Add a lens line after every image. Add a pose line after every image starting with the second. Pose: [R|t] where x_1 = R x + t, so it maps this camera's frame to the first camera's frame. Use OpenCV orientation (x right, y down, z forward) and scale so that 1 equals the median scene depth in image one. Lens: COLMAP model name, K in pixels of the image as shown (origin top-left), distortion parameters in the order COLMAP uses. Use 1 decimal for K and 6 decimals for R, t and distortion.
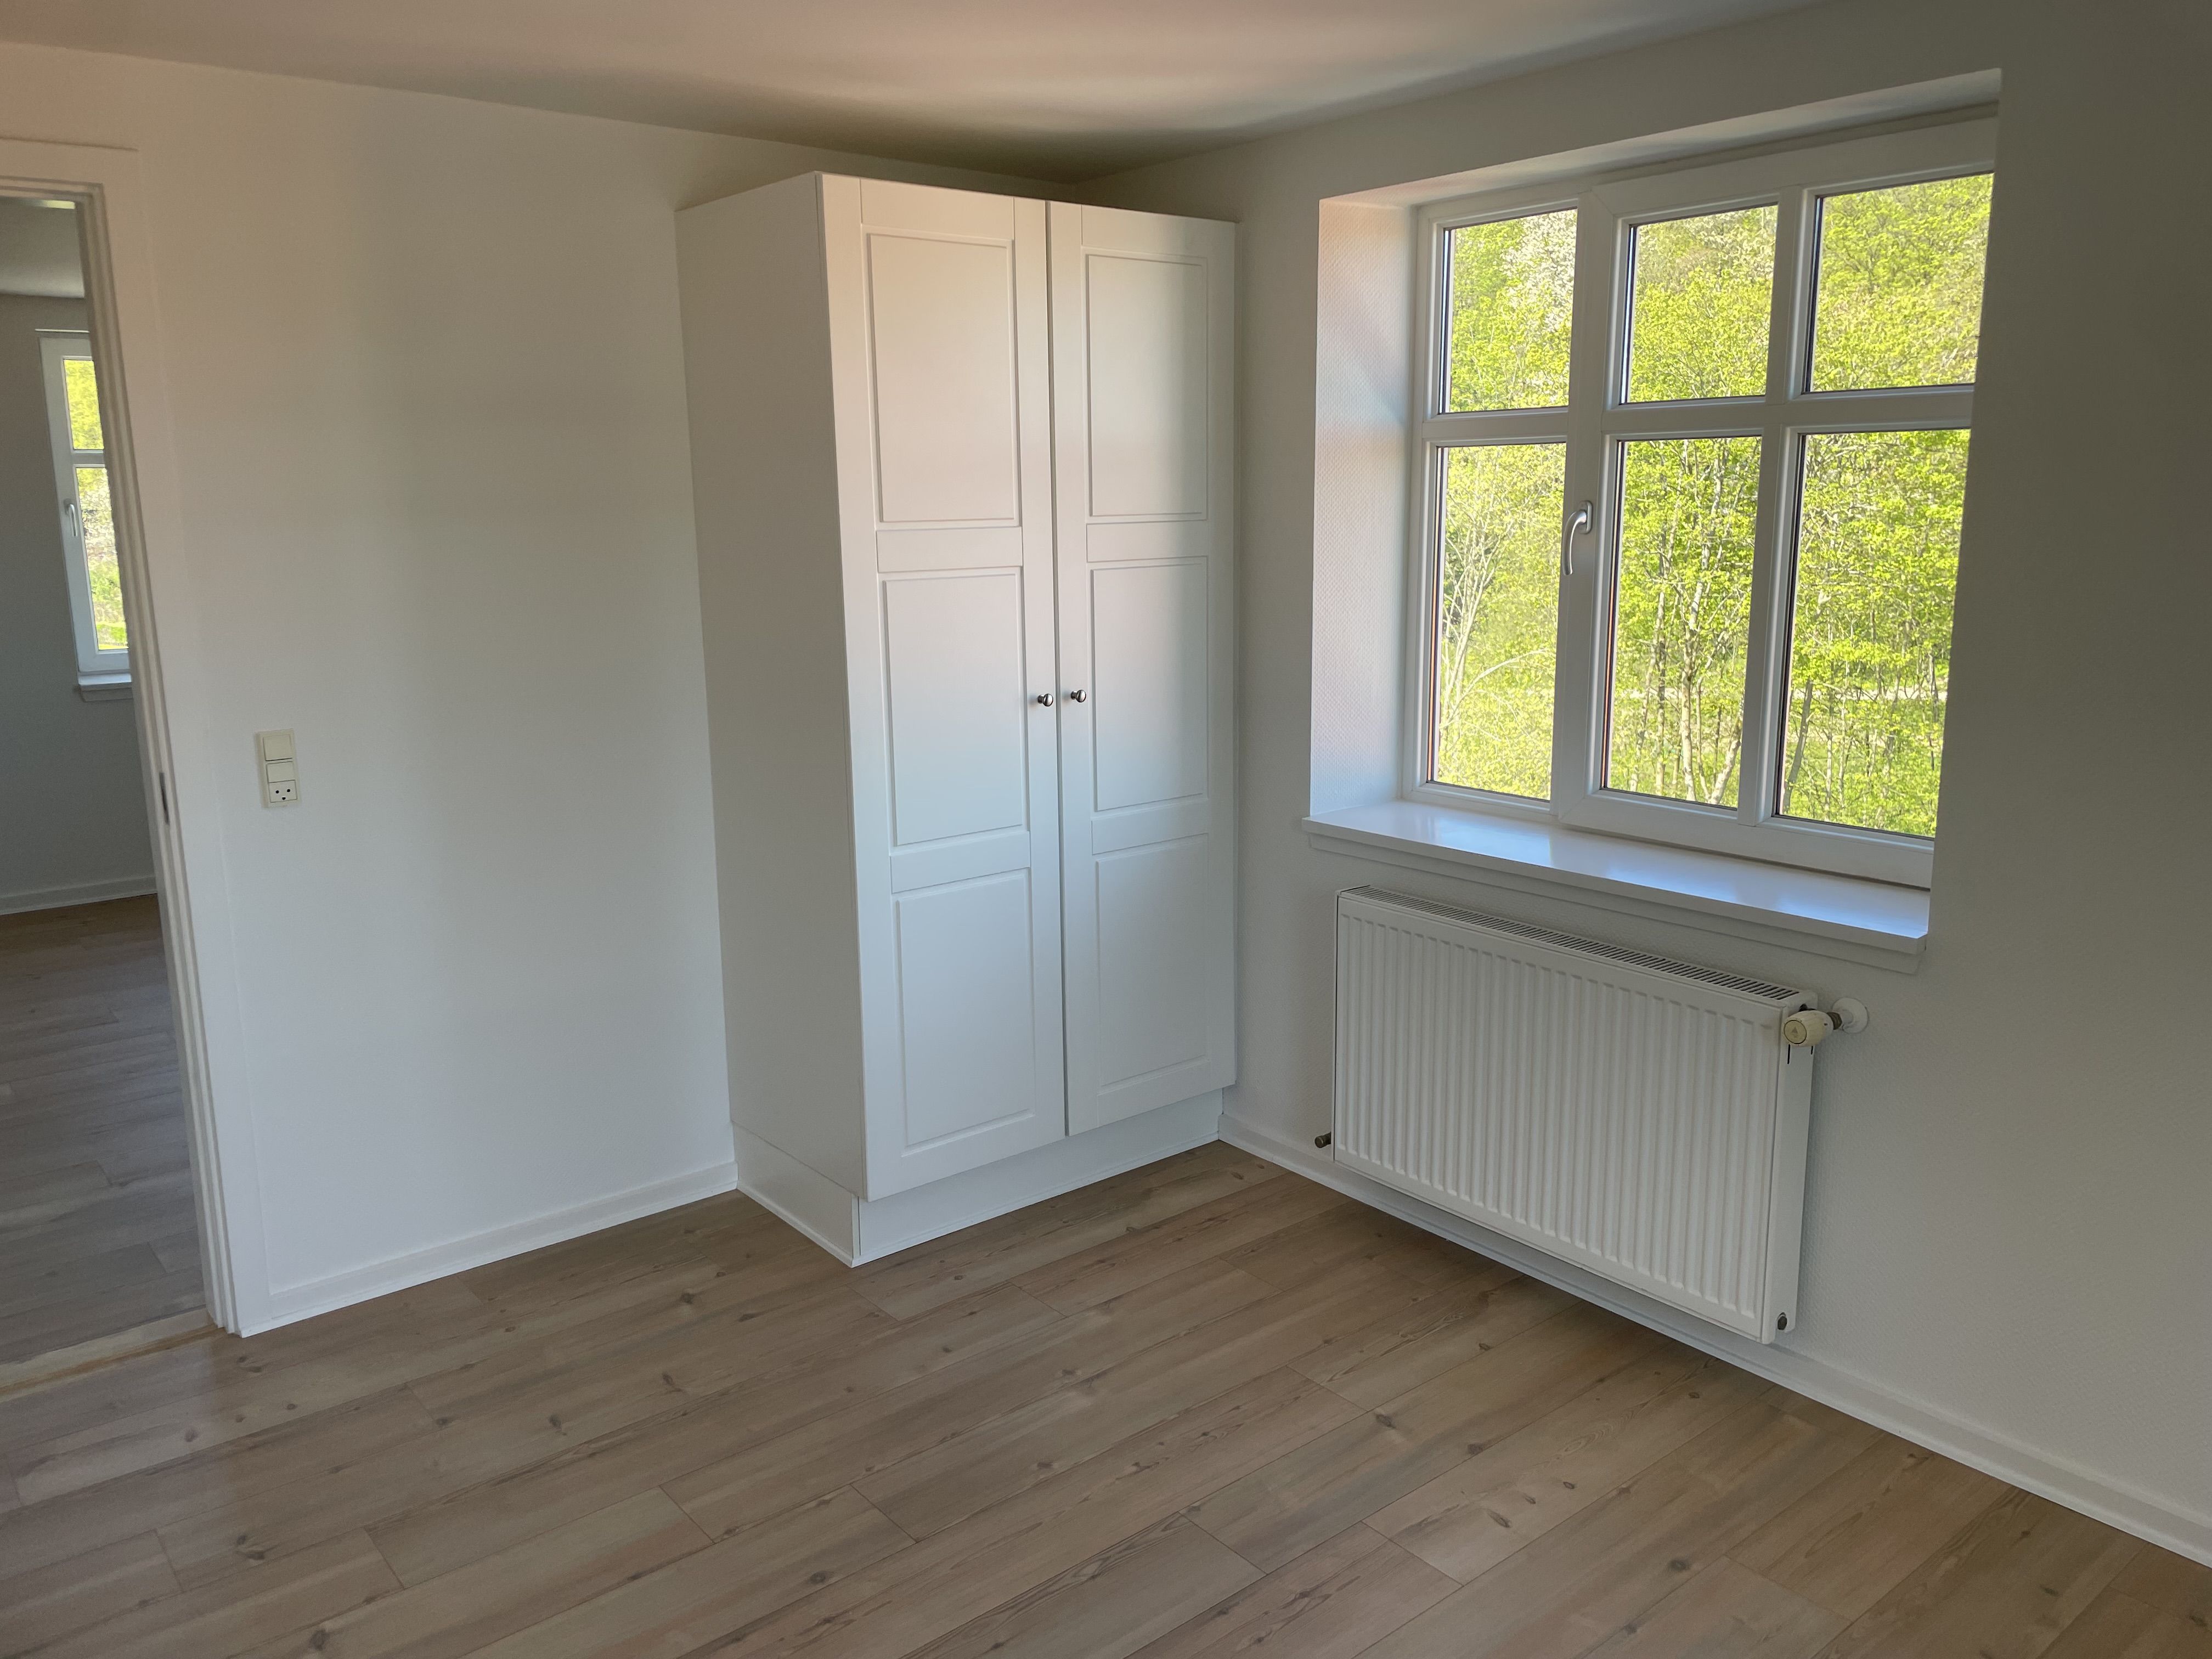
lens RADIAL K [[1639.4, 0, 1113.1], [0, 1639.4, 794.9], [0, 0, 1]] dist [0.034341, -0.082835]
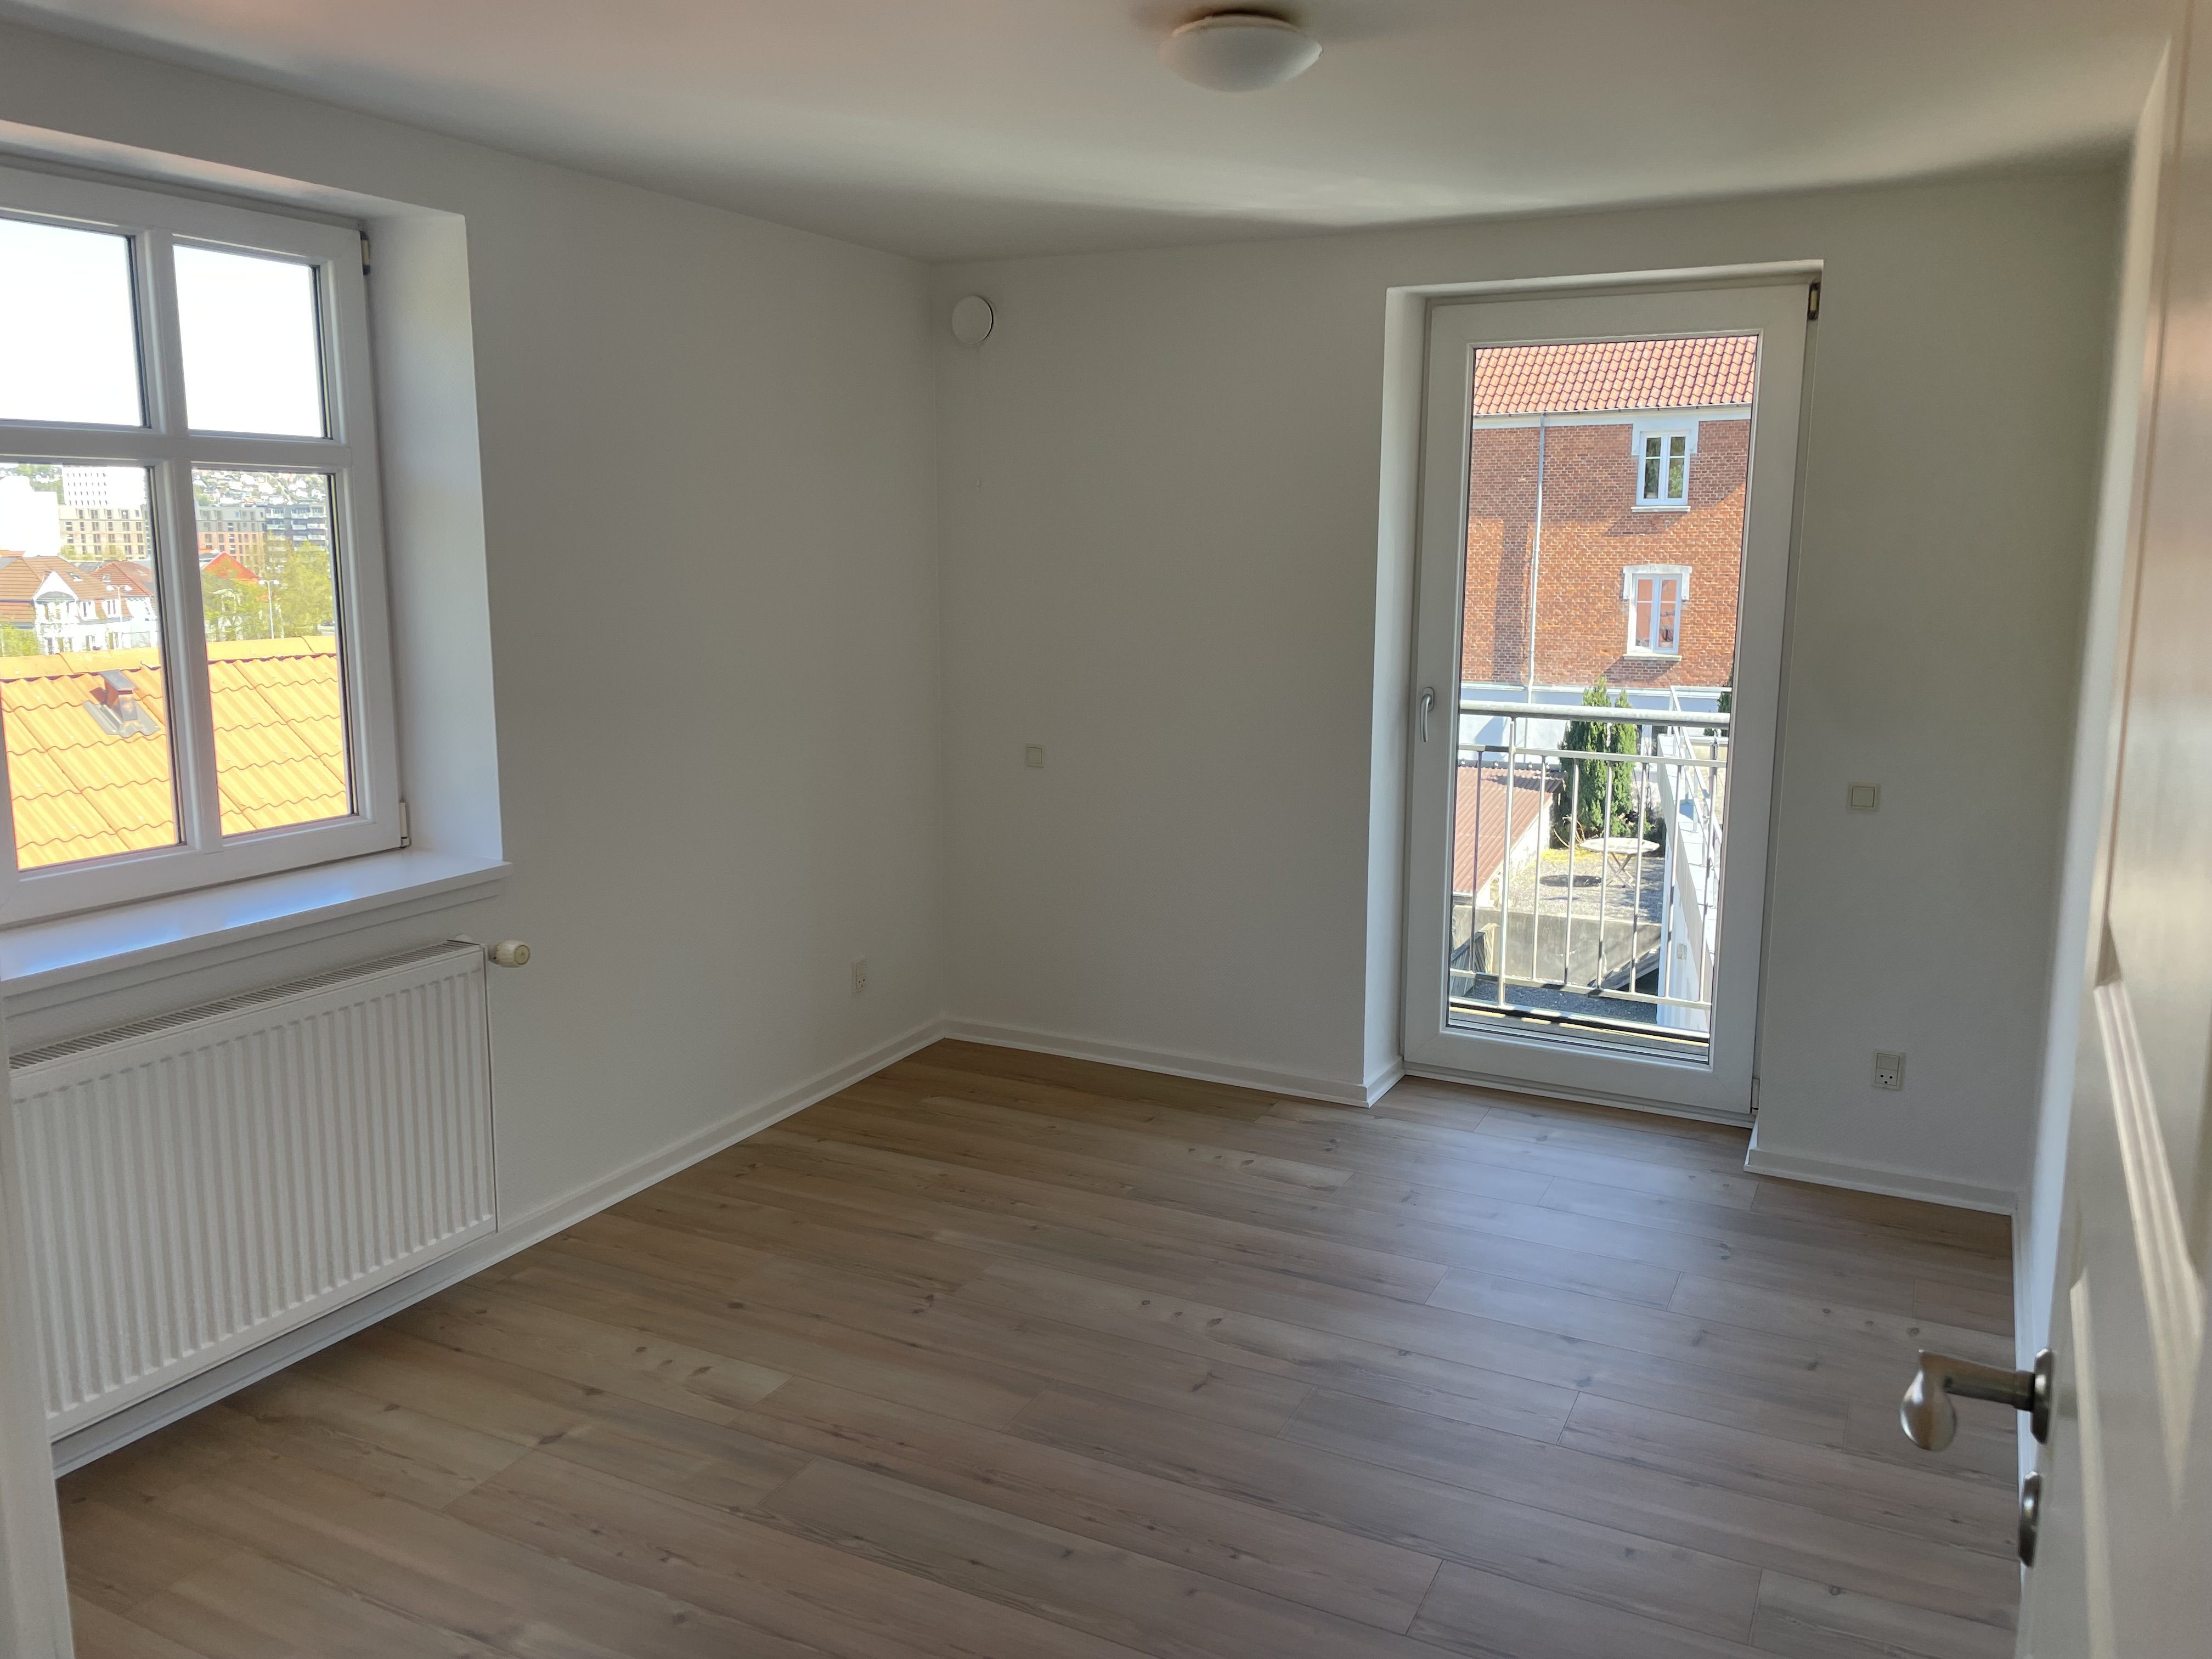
lens RADIAL K [[1639.4, 0, 1113.1], [0, 1639.4, 794.9], [0, 0, 1]] dist [0.034341, -0.082835]
pose [[-0.404883, -0.137121, 0.904029, -0.800714], [0.166713, 0.961049, 0.220434, -0.157227], [-0.899042, 0.239963, -0.366253, 0.930098]]
